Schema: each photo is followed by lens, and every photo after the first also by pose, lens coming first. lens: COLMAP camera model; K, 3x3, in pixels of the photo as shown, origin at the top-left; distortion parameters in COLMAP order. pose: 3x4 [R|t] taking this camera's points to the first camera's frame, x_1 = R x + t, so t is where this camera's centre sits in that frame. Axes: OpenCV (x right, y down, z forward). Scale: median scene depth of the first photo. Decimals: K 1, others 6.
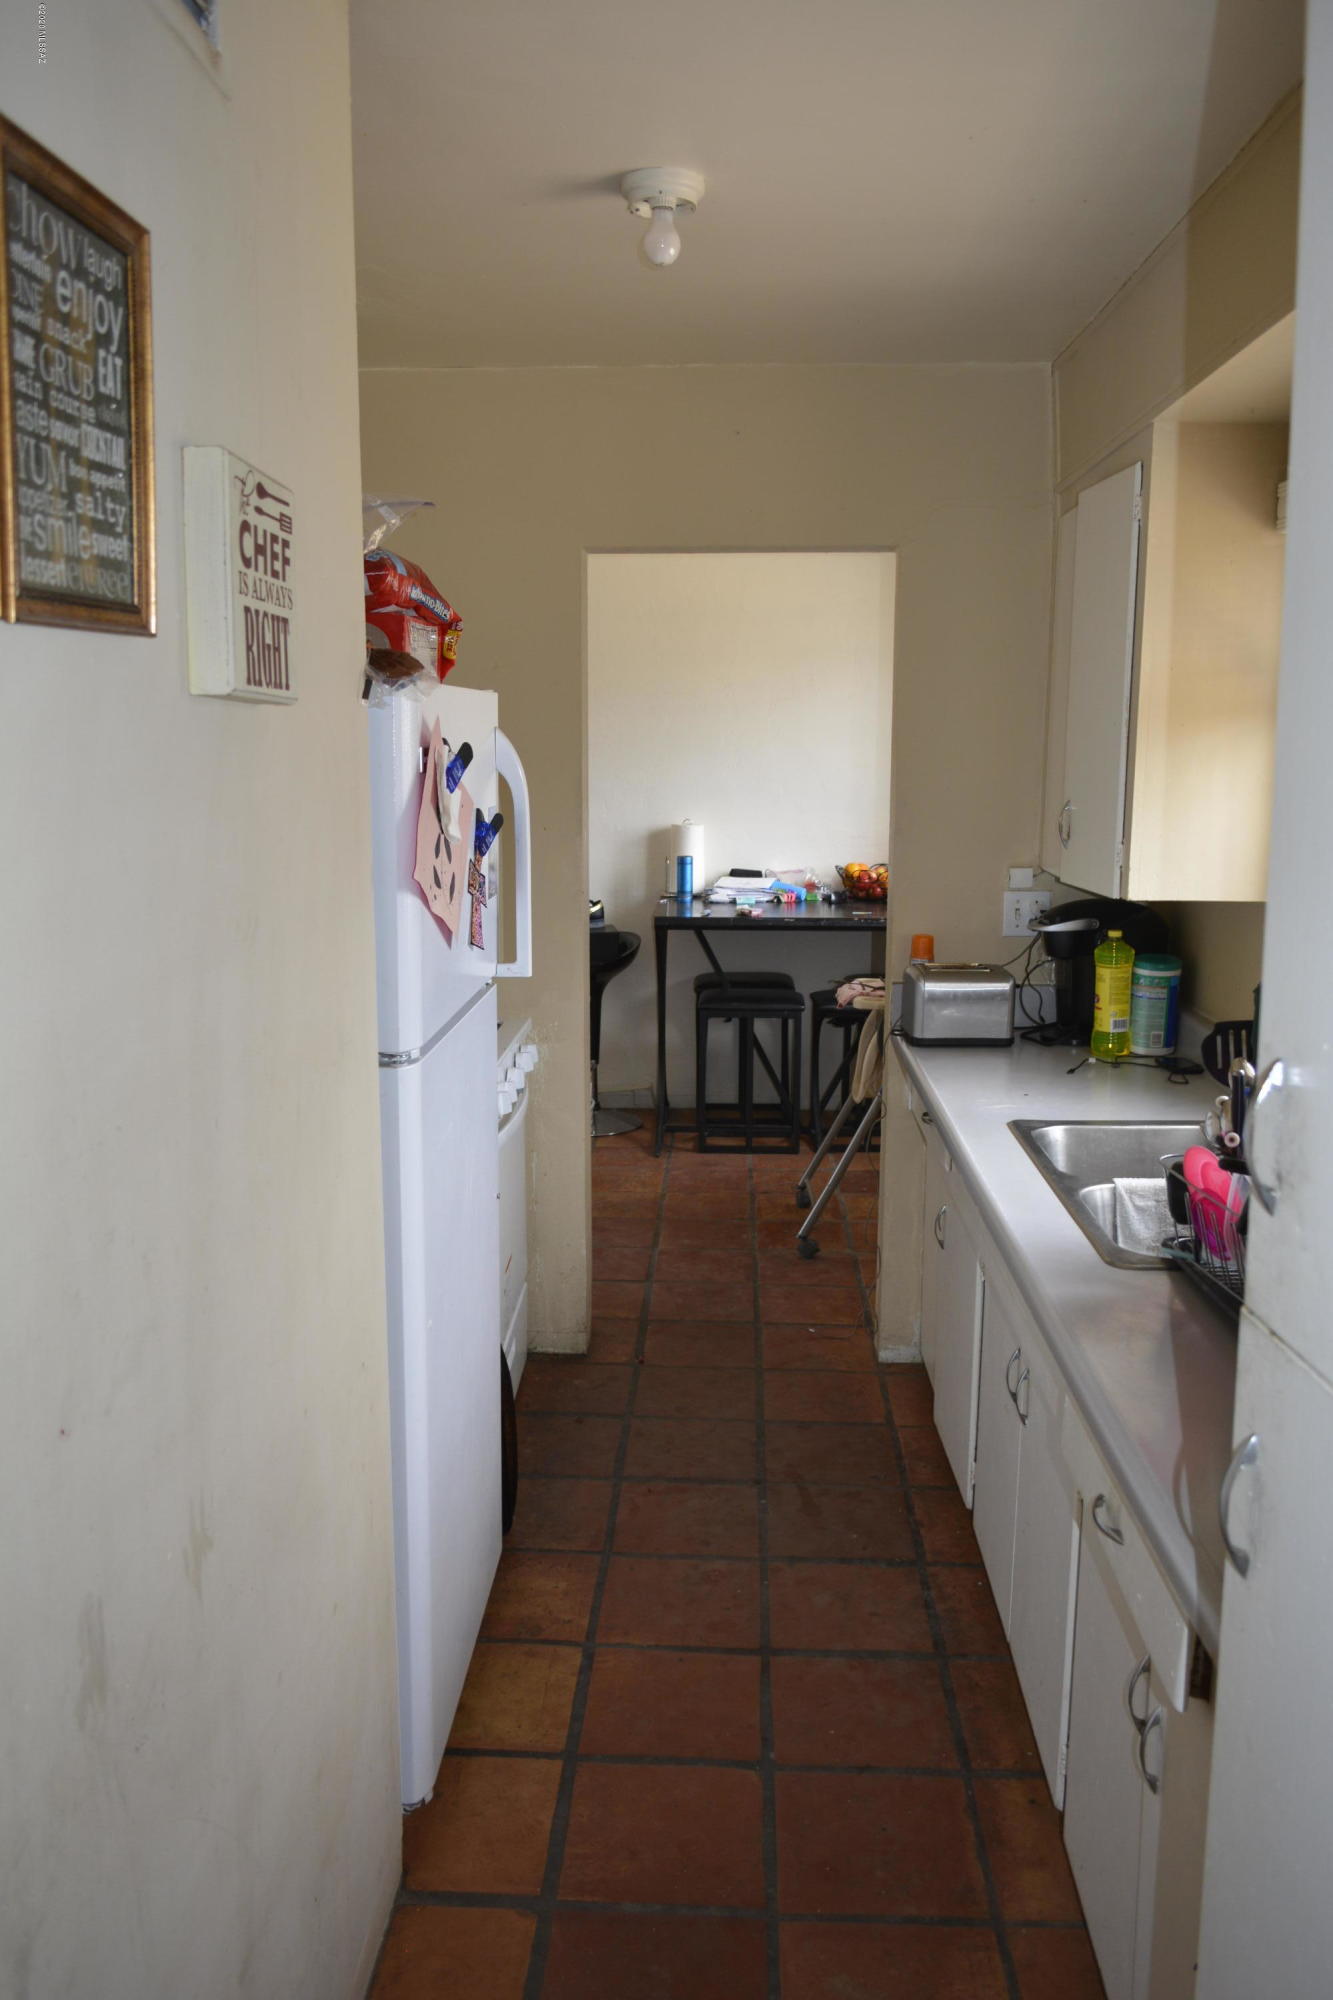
lens RADIAL K [[1556.7, 0, 666.5], [0, 1556.7, 1000.0], [0, 0, 1]] dist [-0.006562, -0.000477]
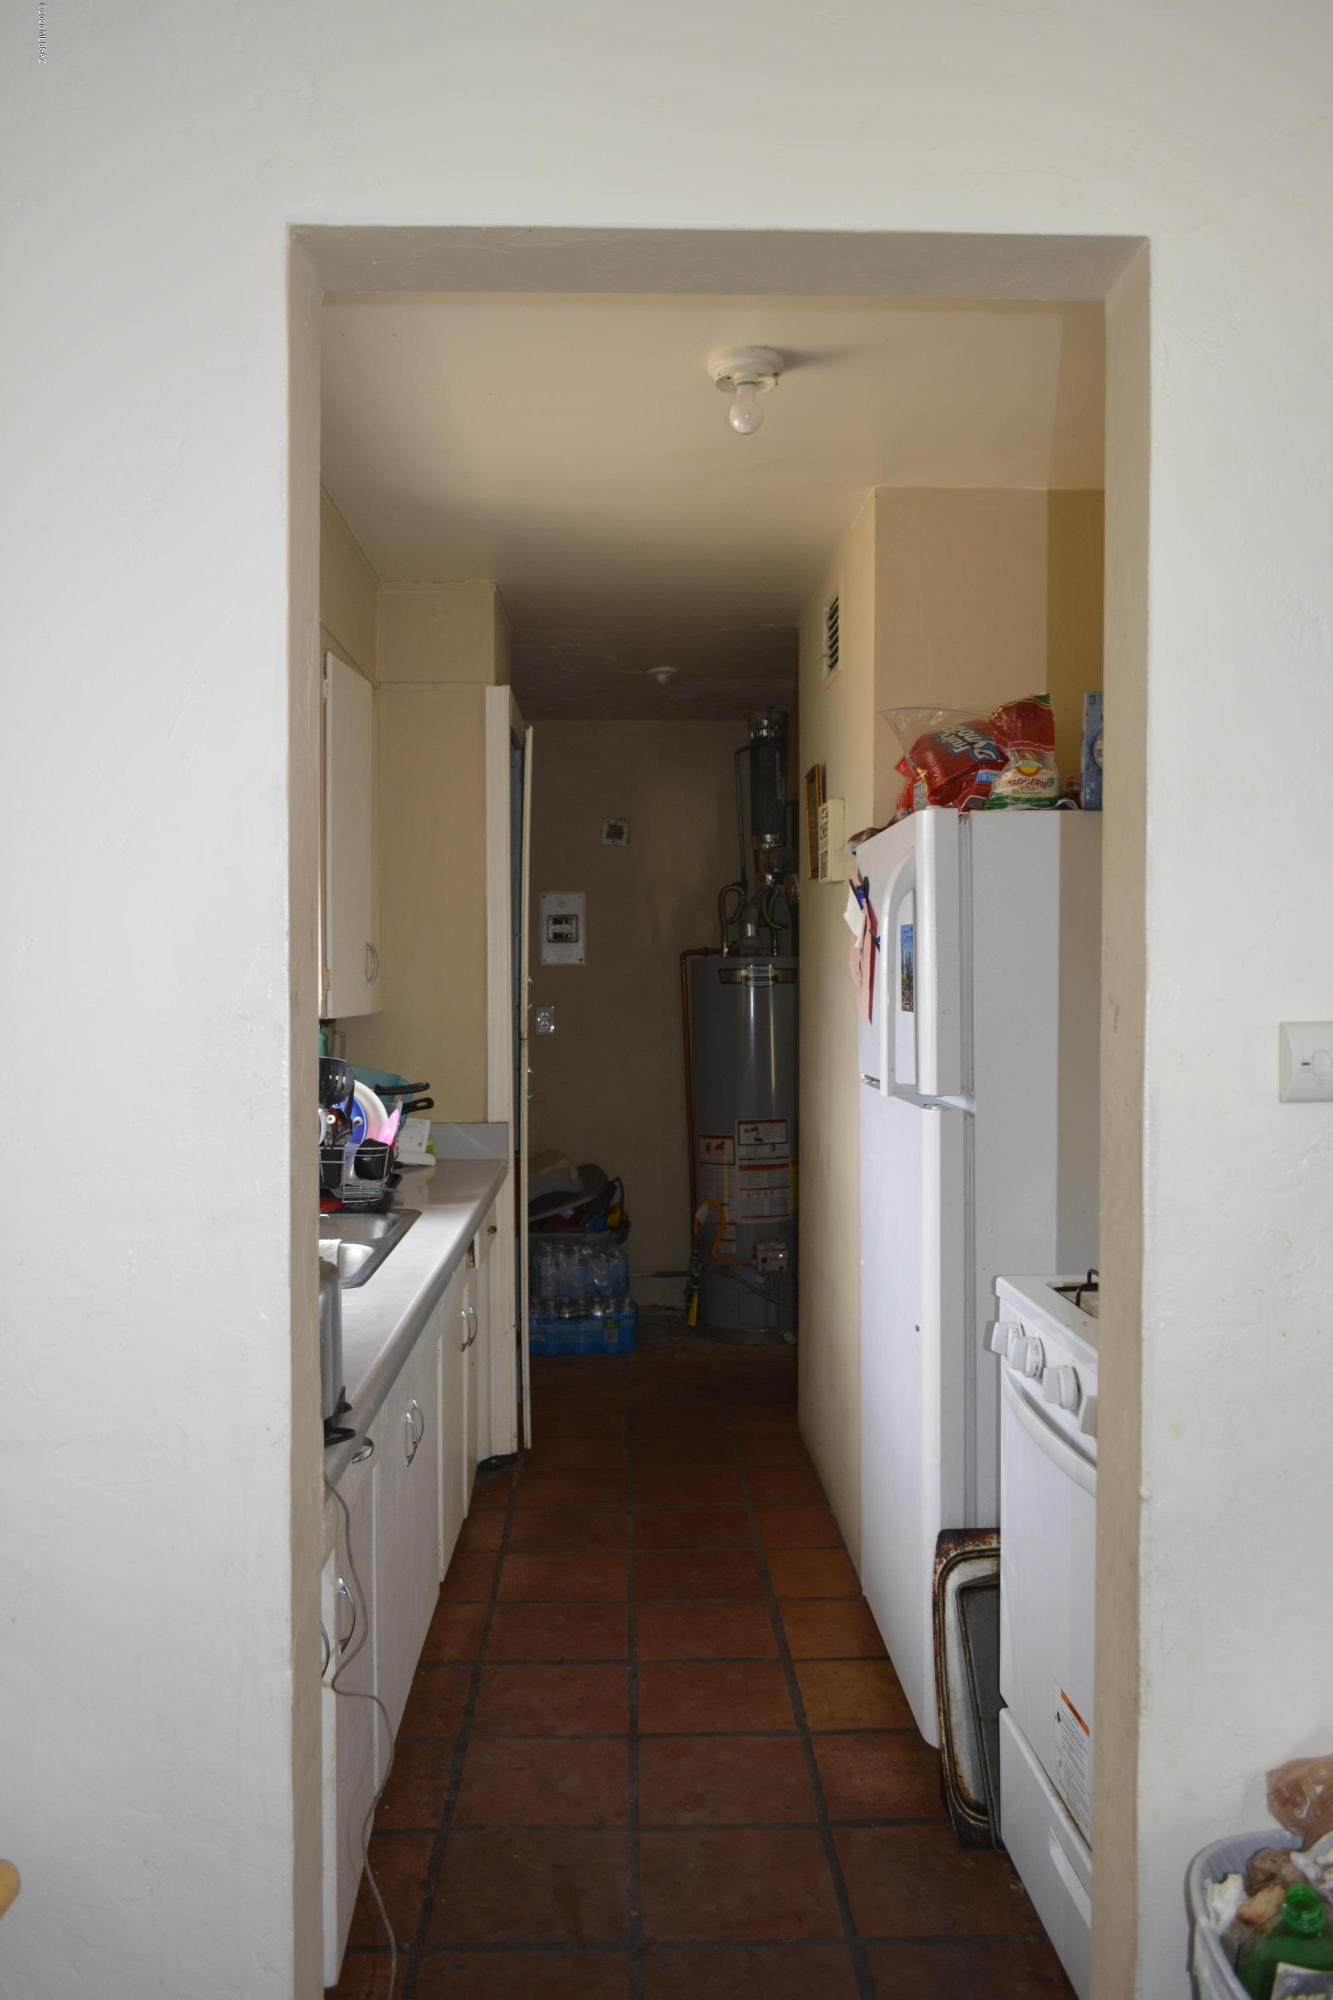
lens RADIAL K [[1556.7, 0, 666.5], [0, 1556.7, 1000.0], [0, 0, 1]] dist [-0.006562, -0.000477]
pose [[-0.997042, -0.005585, -0.076652, 0.118824], [-0.019151, 0.983951, 0.177407, -0.235716], [0.074431, 0.178351, -0.981148, 1.853781]]
